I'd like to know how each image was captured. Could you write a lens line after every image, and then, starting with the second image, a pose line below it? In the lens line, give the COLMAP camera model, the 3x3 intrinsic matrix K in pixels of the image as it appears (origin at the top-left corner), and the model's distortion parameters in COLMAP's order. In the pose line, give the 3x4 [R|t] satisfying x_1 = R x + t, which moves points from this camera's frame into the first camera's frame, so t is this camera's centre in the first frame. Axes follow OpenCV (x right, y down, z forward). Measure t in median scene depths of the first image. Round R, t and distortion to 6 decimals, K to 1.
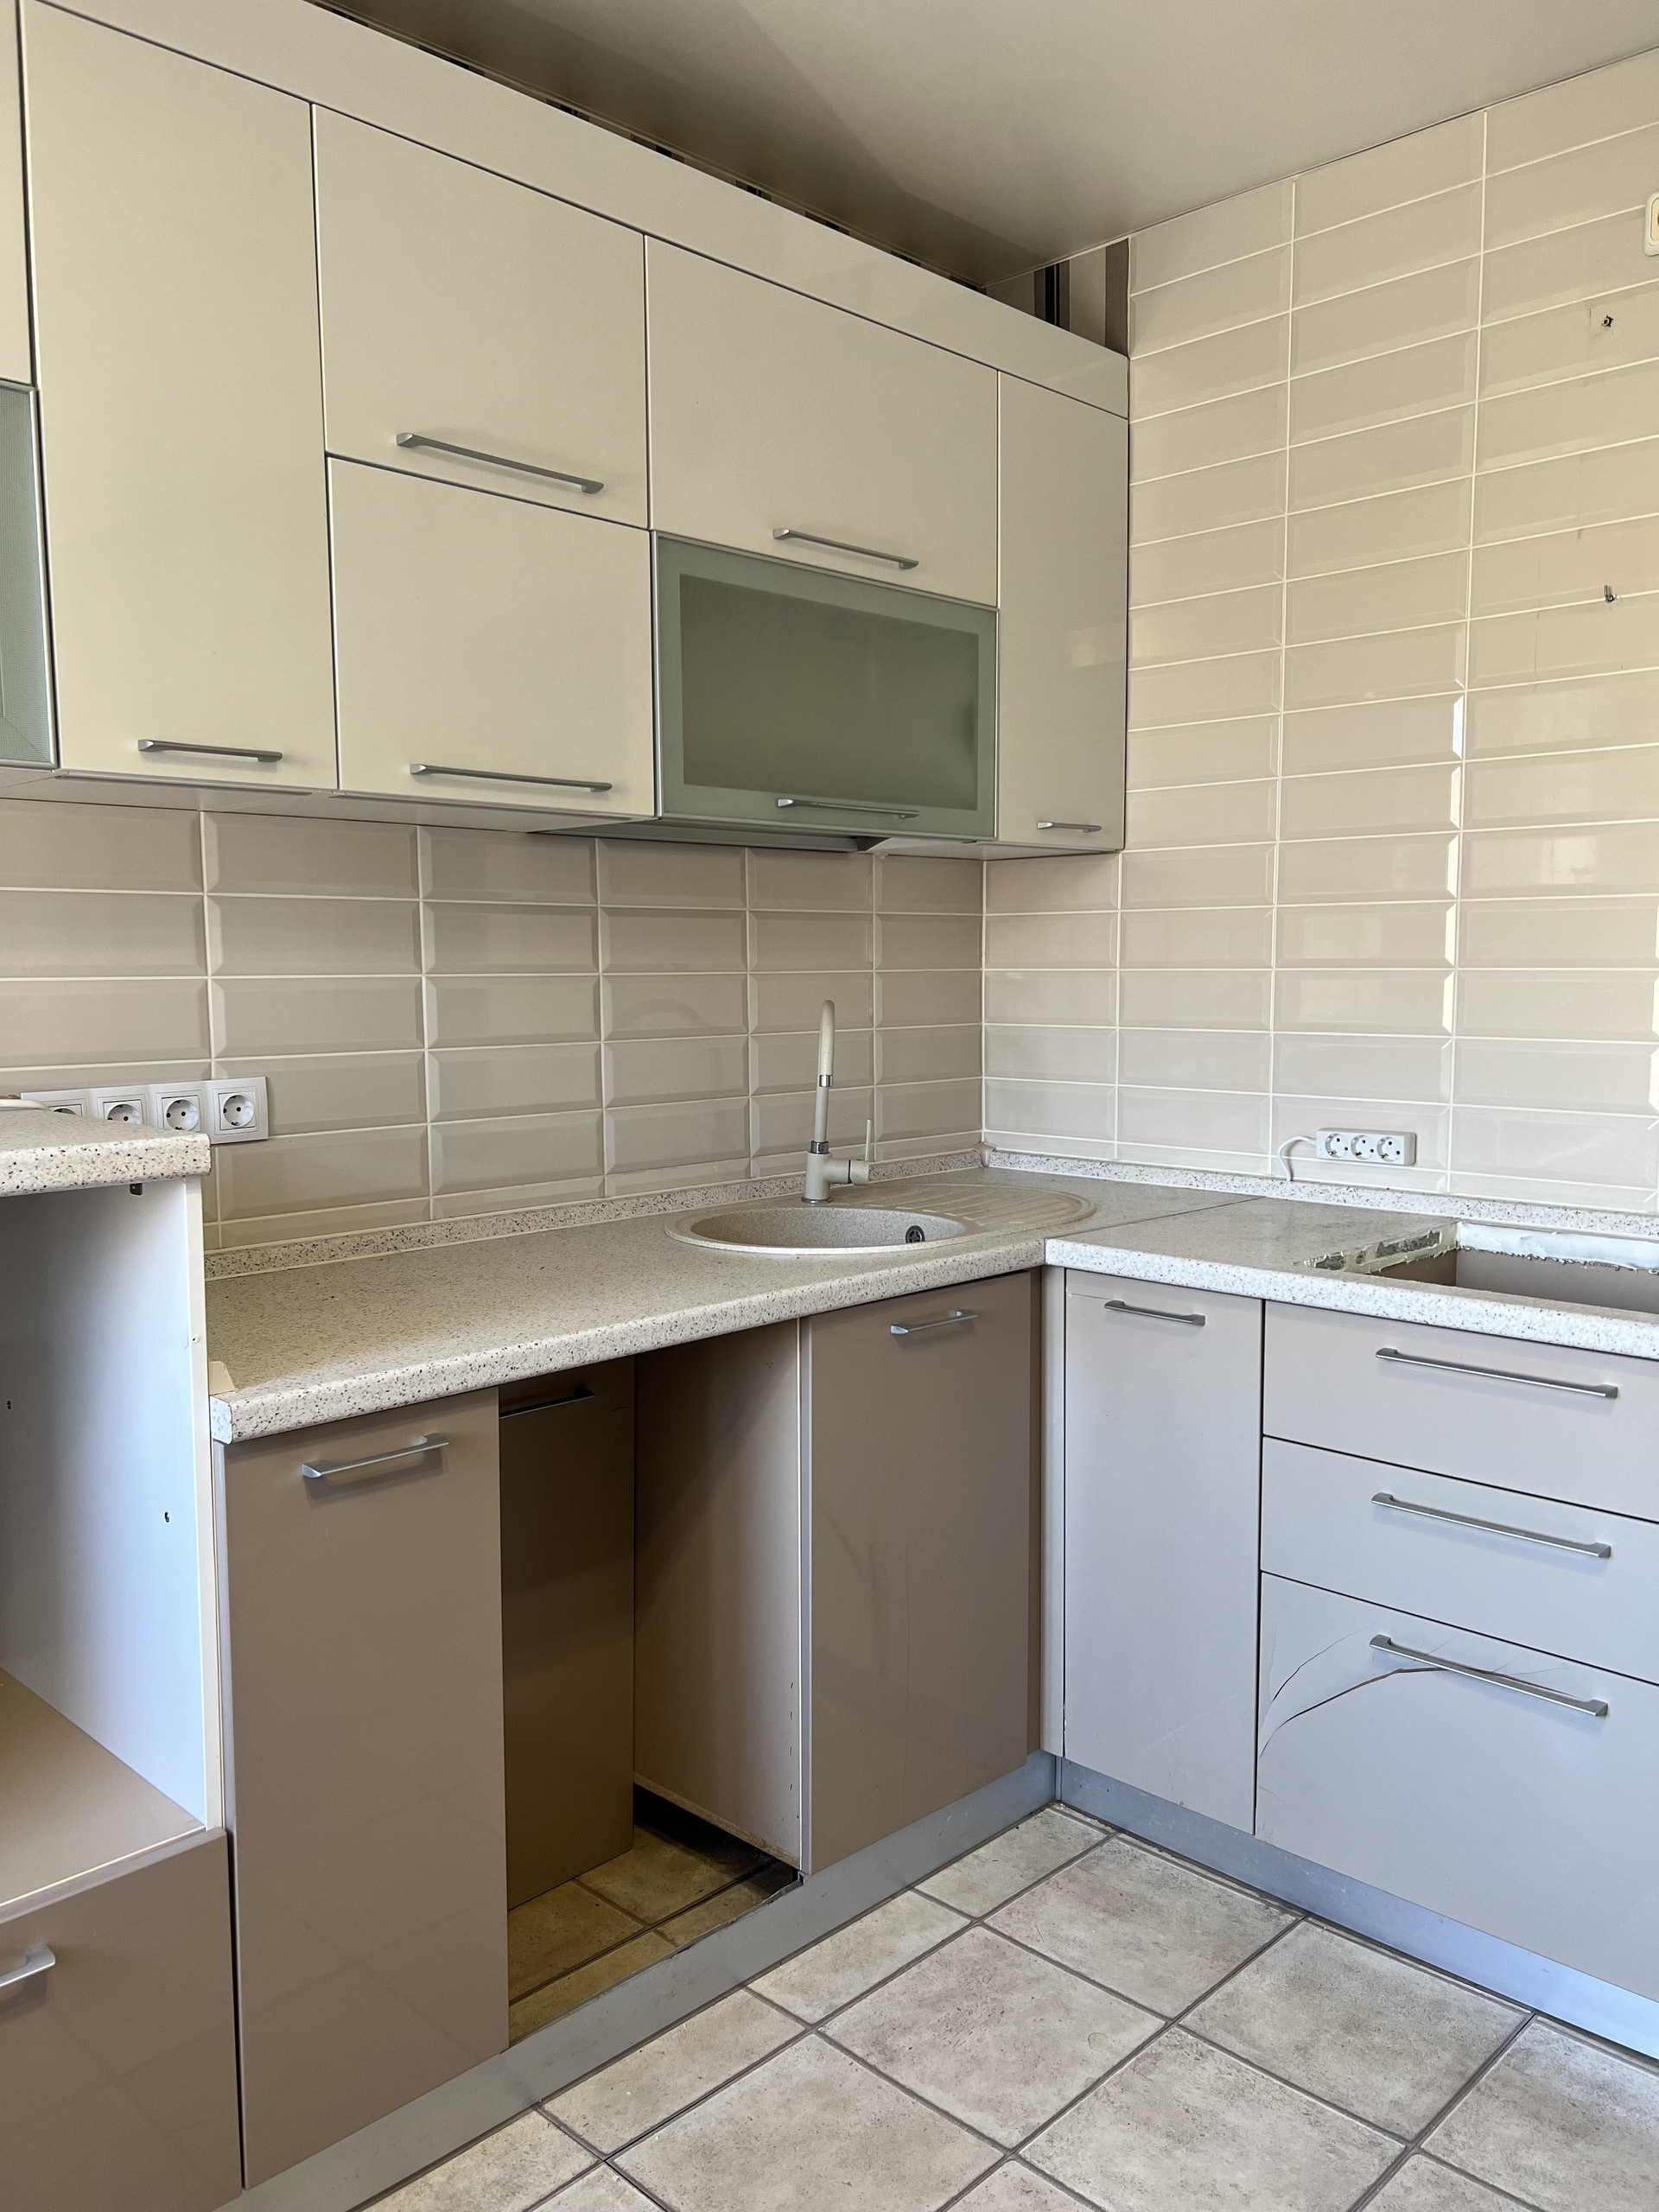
lens RADIAL K [[1671.8, 0, 839.2], [0, 1671.8, 1117.5], [0, 0, 1]] dist [0.041212, -0.040182]
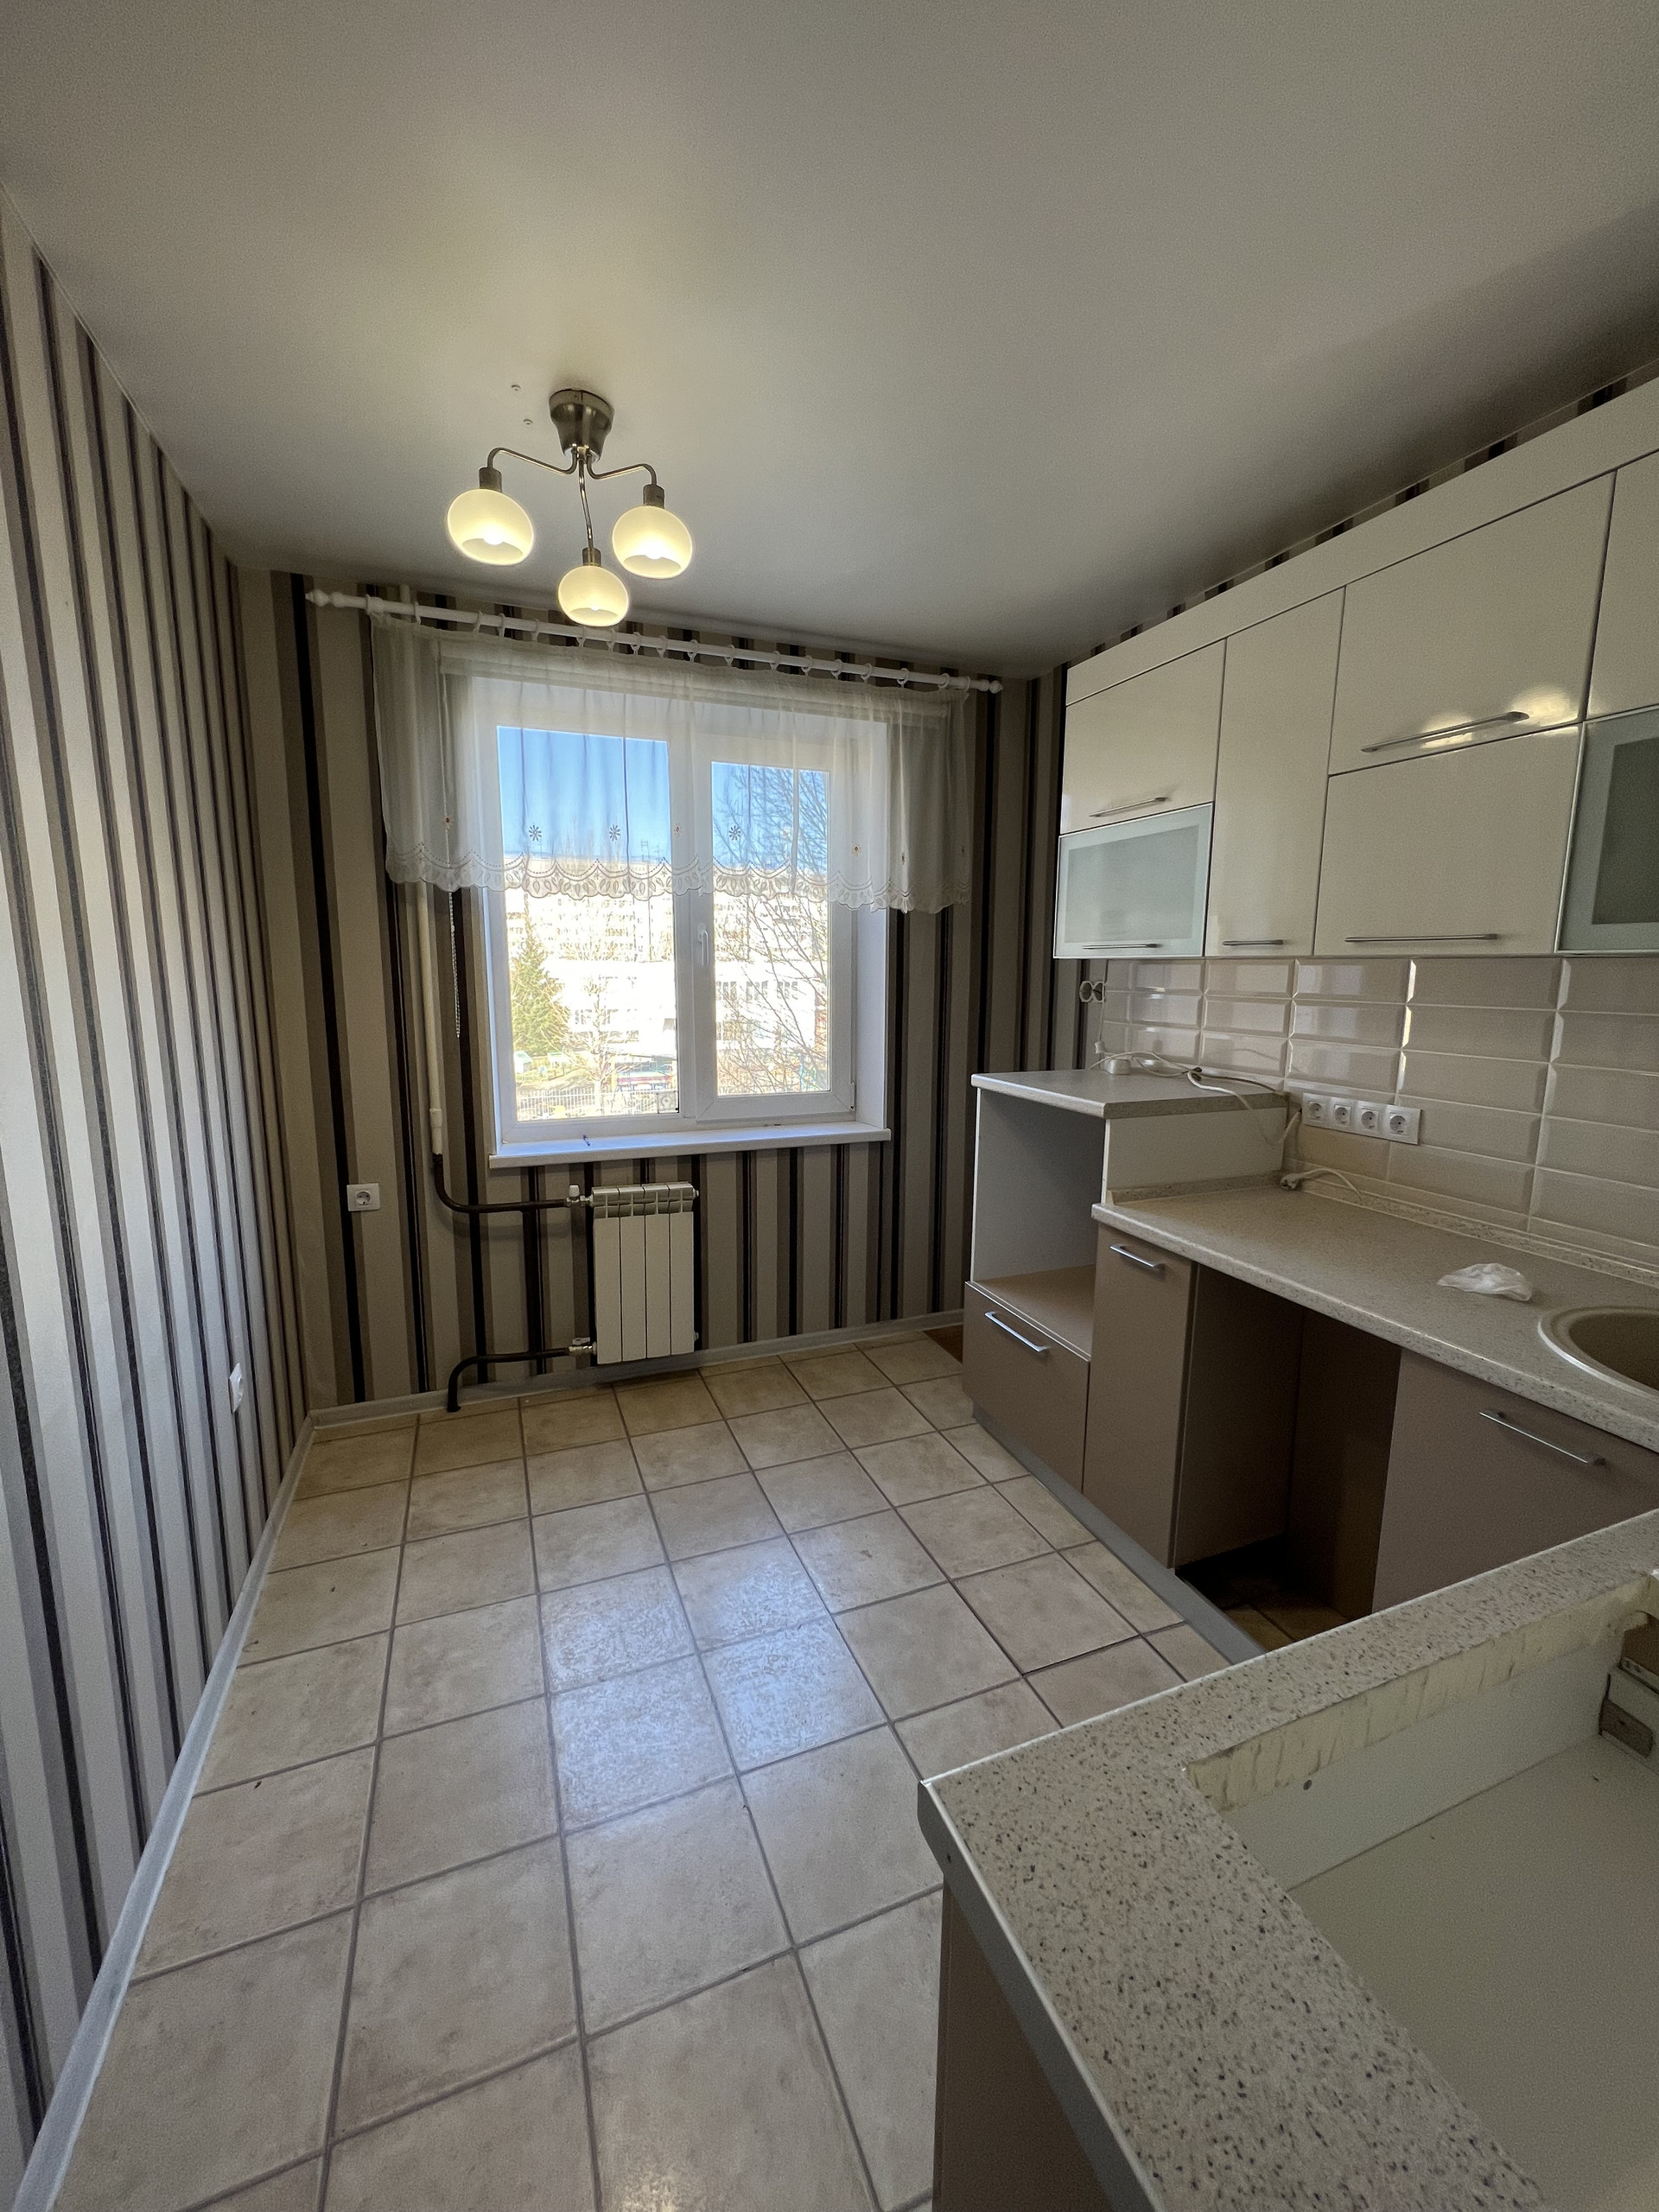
lens RADIAL K [[896.4, 0, 842.1], [0, 896.4, 1107.8], [0, 0, 1]] dist [-0.003160, -0.000160]
pose [[-0.397141, 0.144135, -0.906369, 0.746570], [-0.091281, 0.976490, 0.195282, -0.154795], [0.913207, 0.160289, -0.374647, 0.810243]]
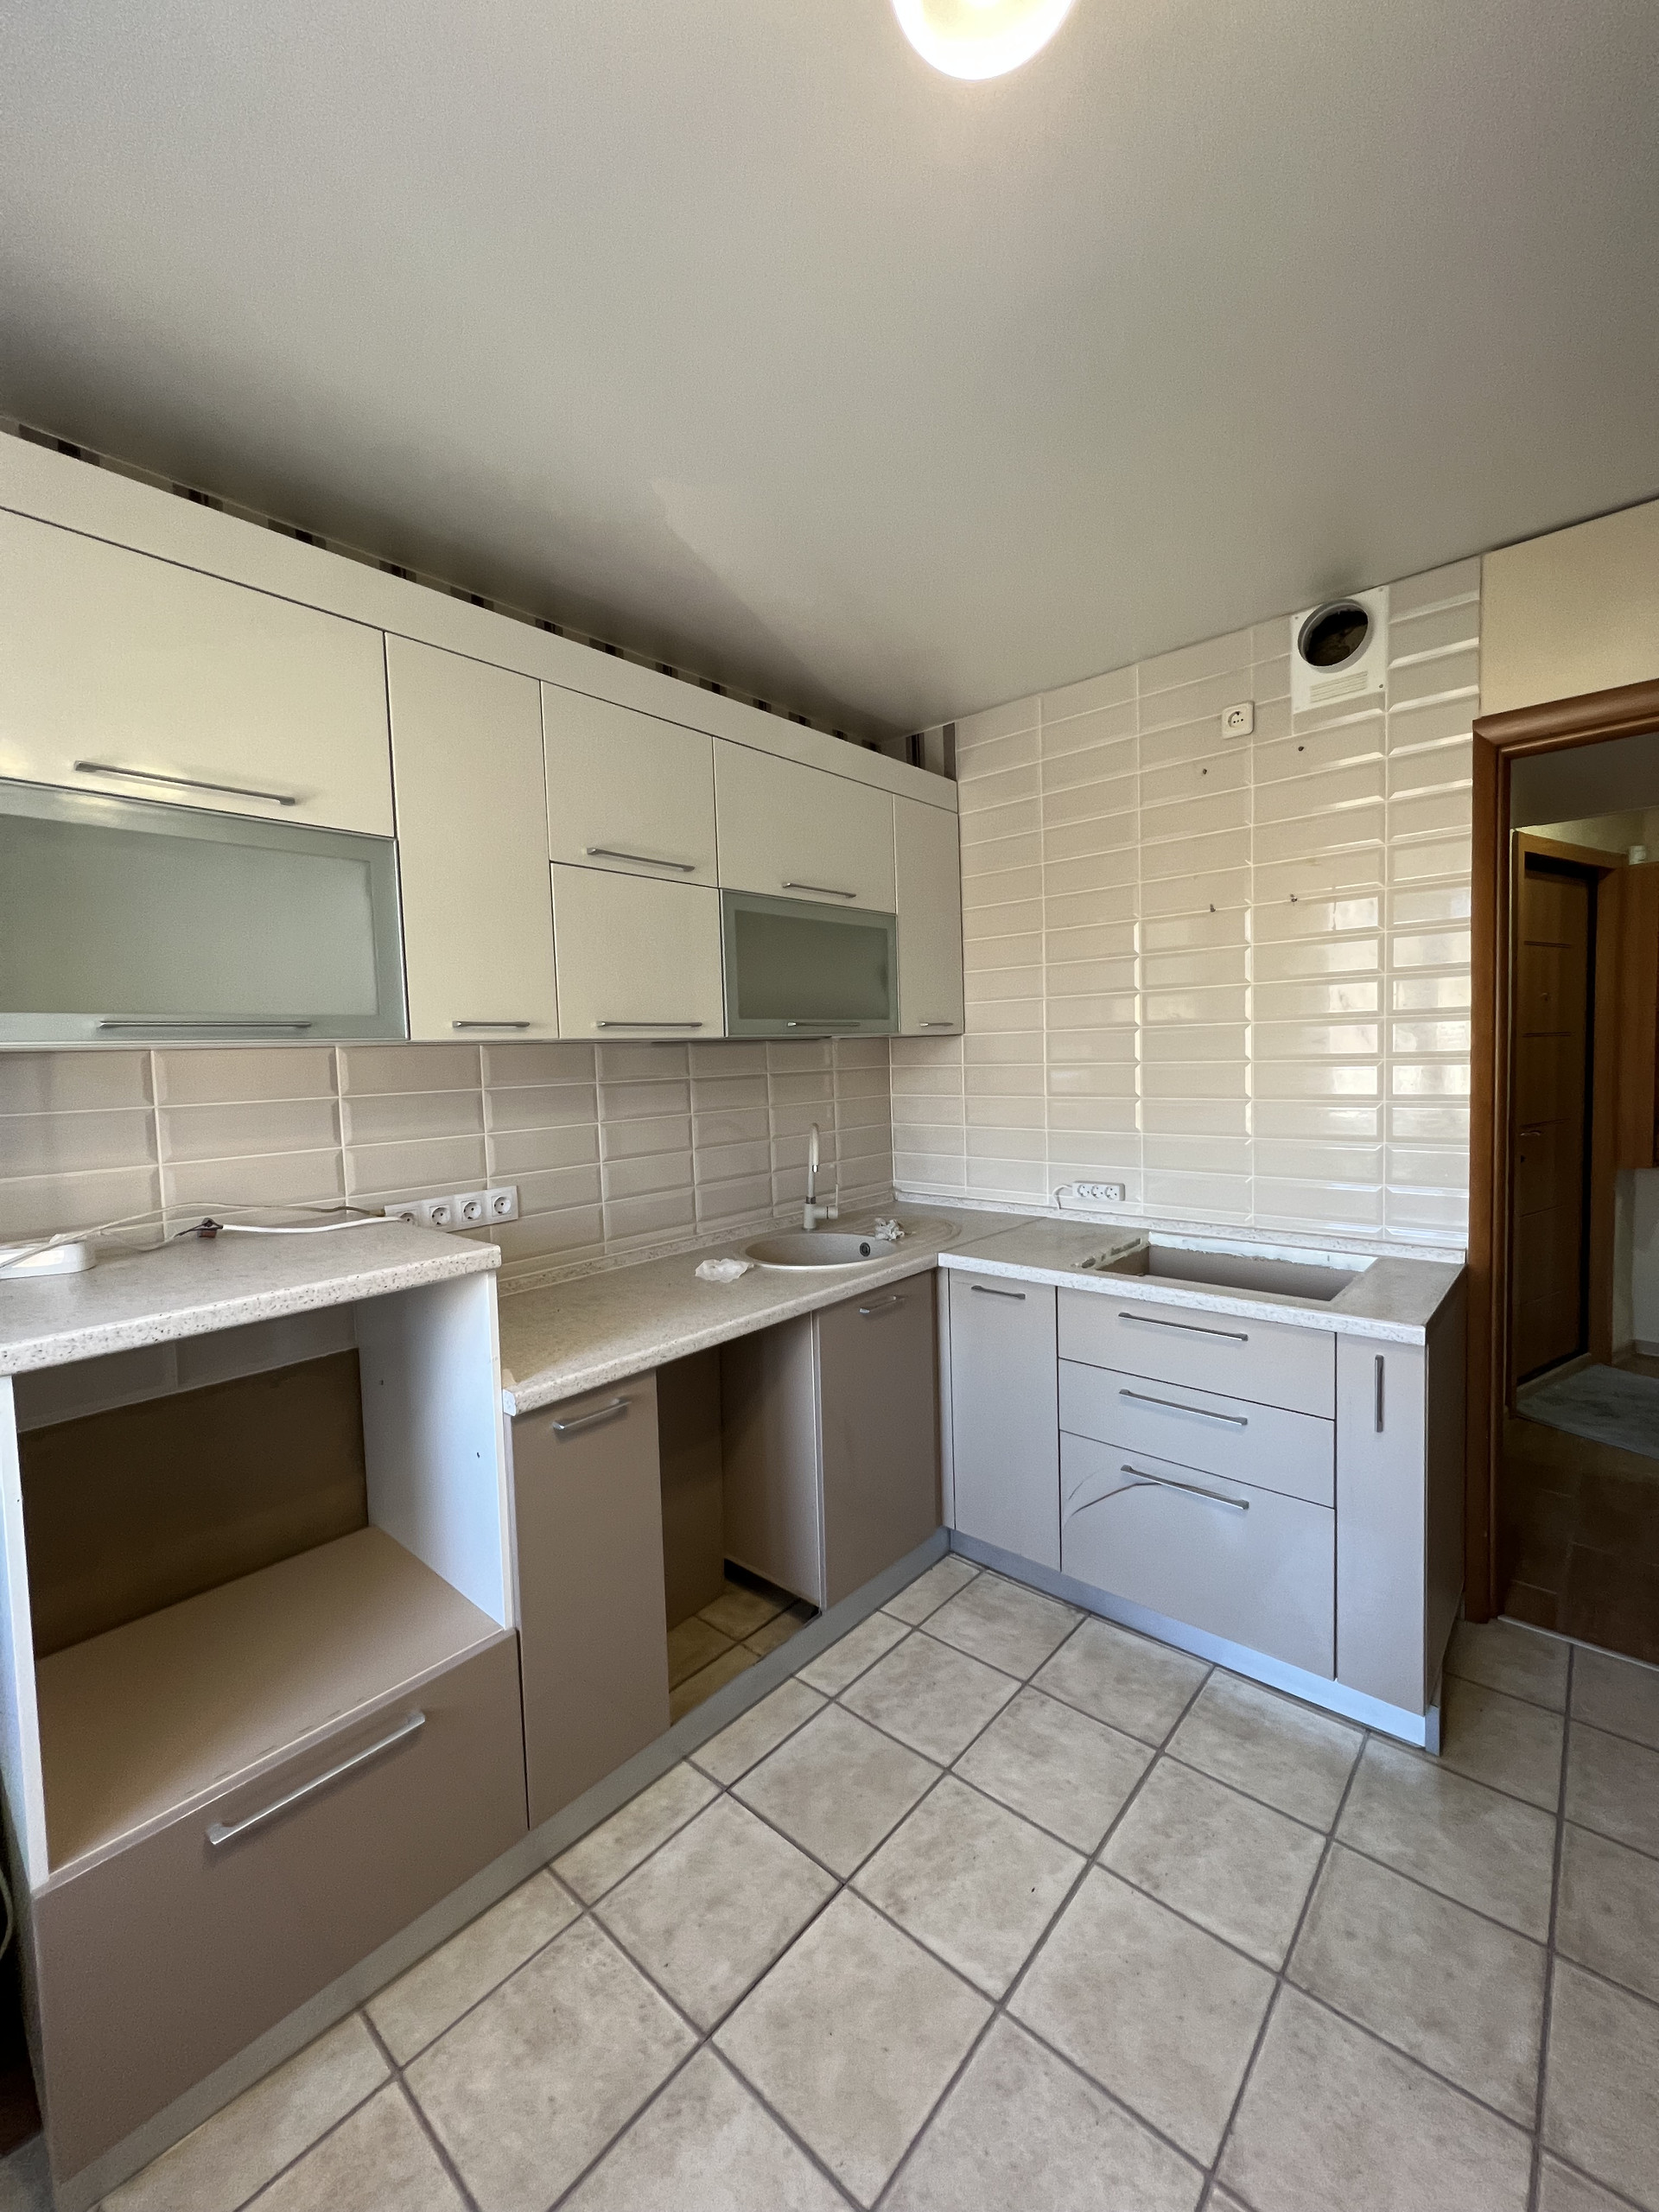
lens RADIAL K [[883.0, 0, 834.0], [0, 883.0, 1098.7], [0, 0, 1]] dist [0.000089, 0.000105]
pose [[0.998302, -0.030113, 0.049861, -0.039818], [0.031979, 0.998801, -0.037065, -0.072820], [-0.048685, 0.038597, 0.998068, 0.013870]]
